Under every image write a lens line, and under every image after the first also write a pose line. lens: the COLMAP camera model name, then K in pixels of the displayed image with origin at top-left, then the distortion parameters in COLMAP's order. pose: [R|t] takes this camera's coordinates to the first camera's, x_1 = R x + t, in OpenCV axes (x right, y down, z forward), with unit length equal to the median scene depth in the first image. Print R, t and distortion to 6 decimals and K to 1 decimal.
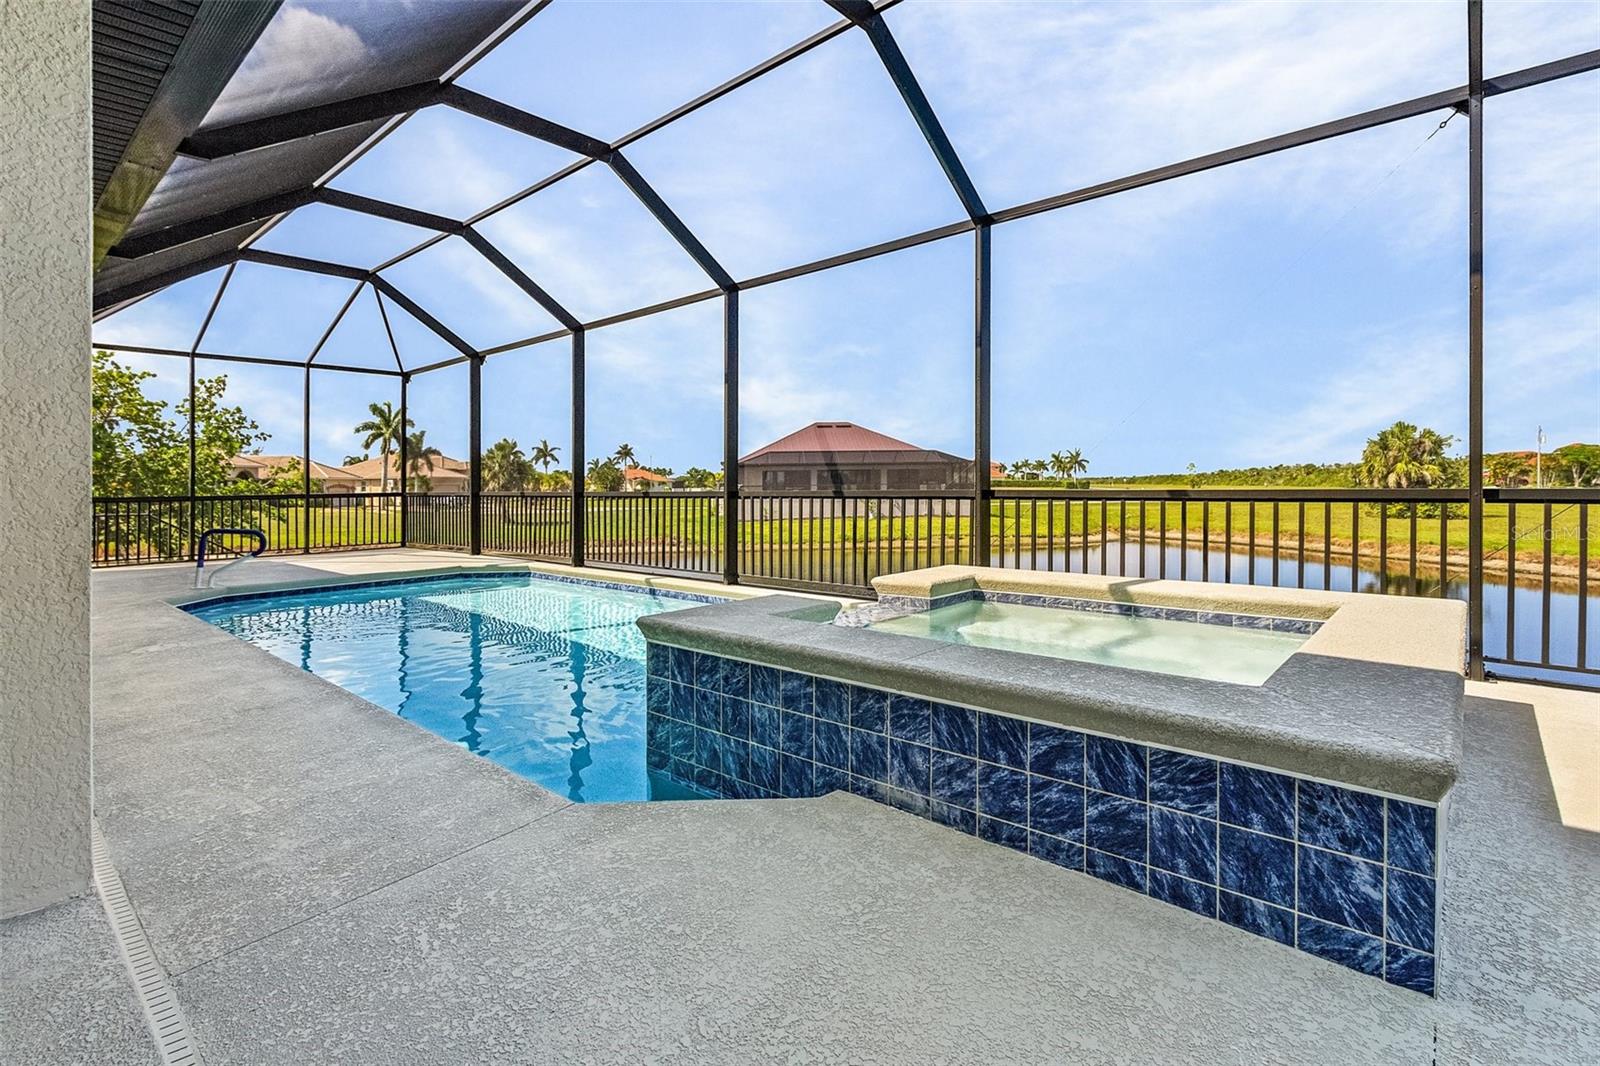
lens RADIAL K [[755.4, 0, 796.5], [0, 755.4, 496.5], [0, 0, 1]] dist [-0.000729, 0.001818]
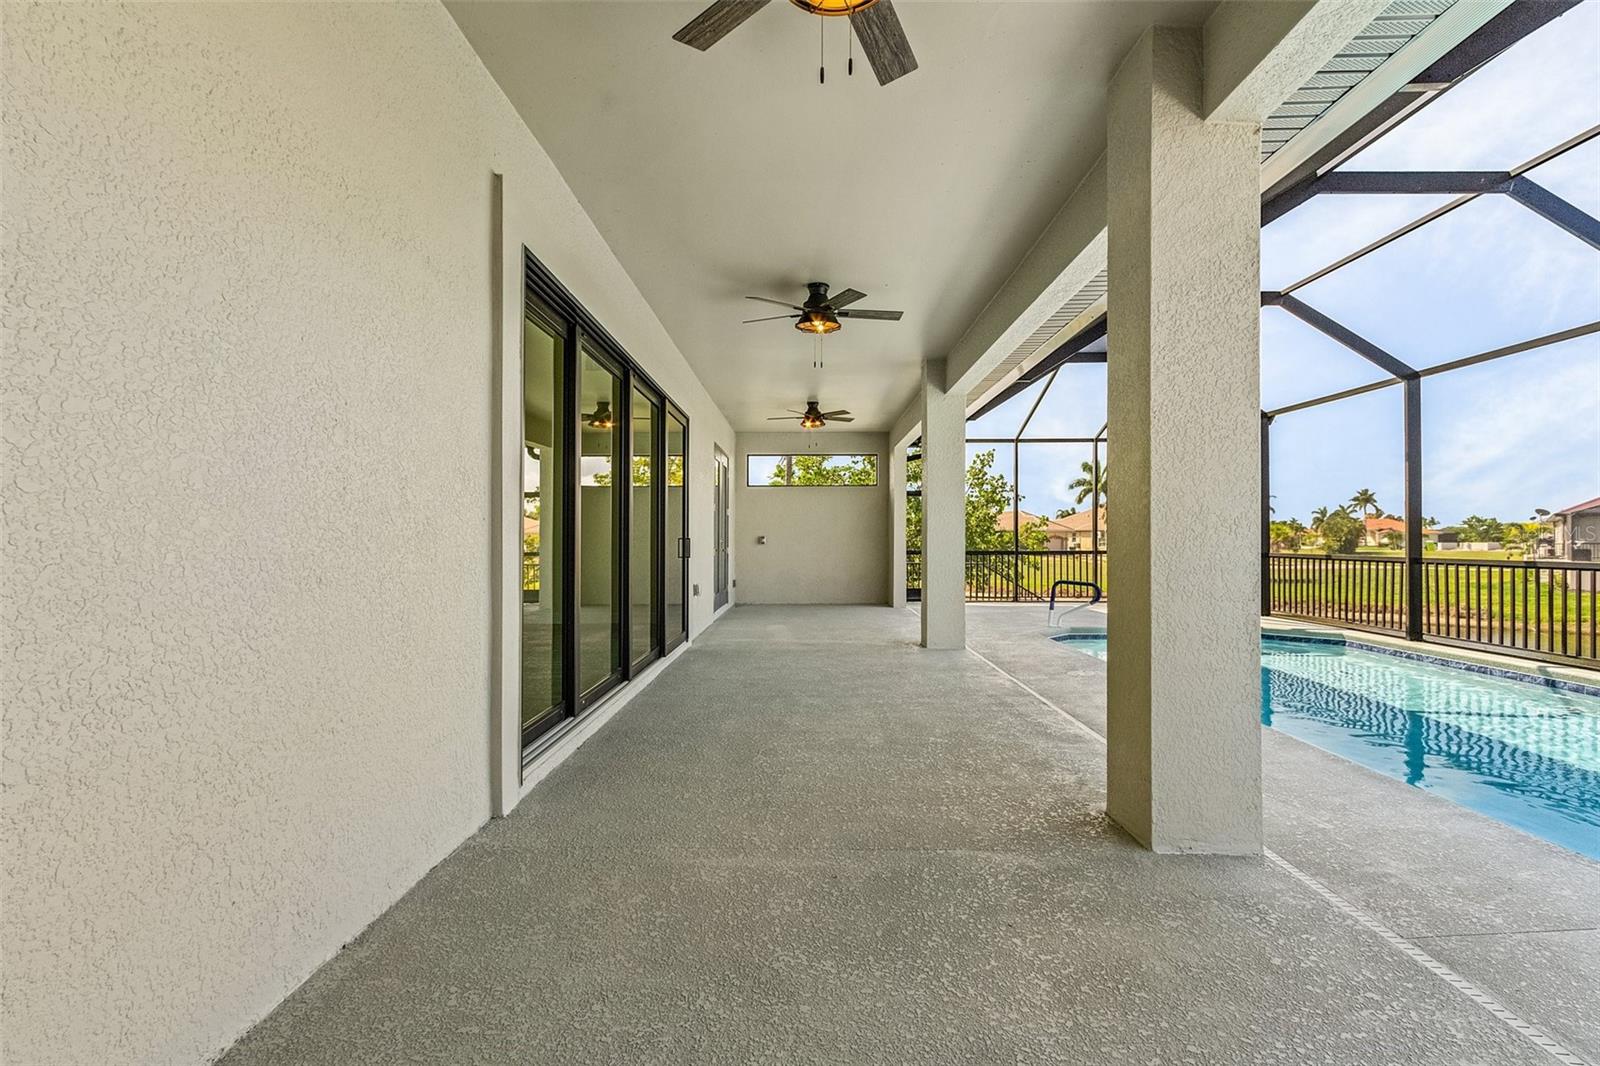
lens RADIAL K [[755.4, 0, 805.8], [0, 755.4, 522.5], [0, 0, 1]] dist [-0.000729, 0.001818]
pose [[0.658381, -0.009162, -0.752629, -0.083290], [-0.015618, 0.999544, -0.025829, -0.011744], [0.752523, 0.028760, 0.657938, -0.125349]]
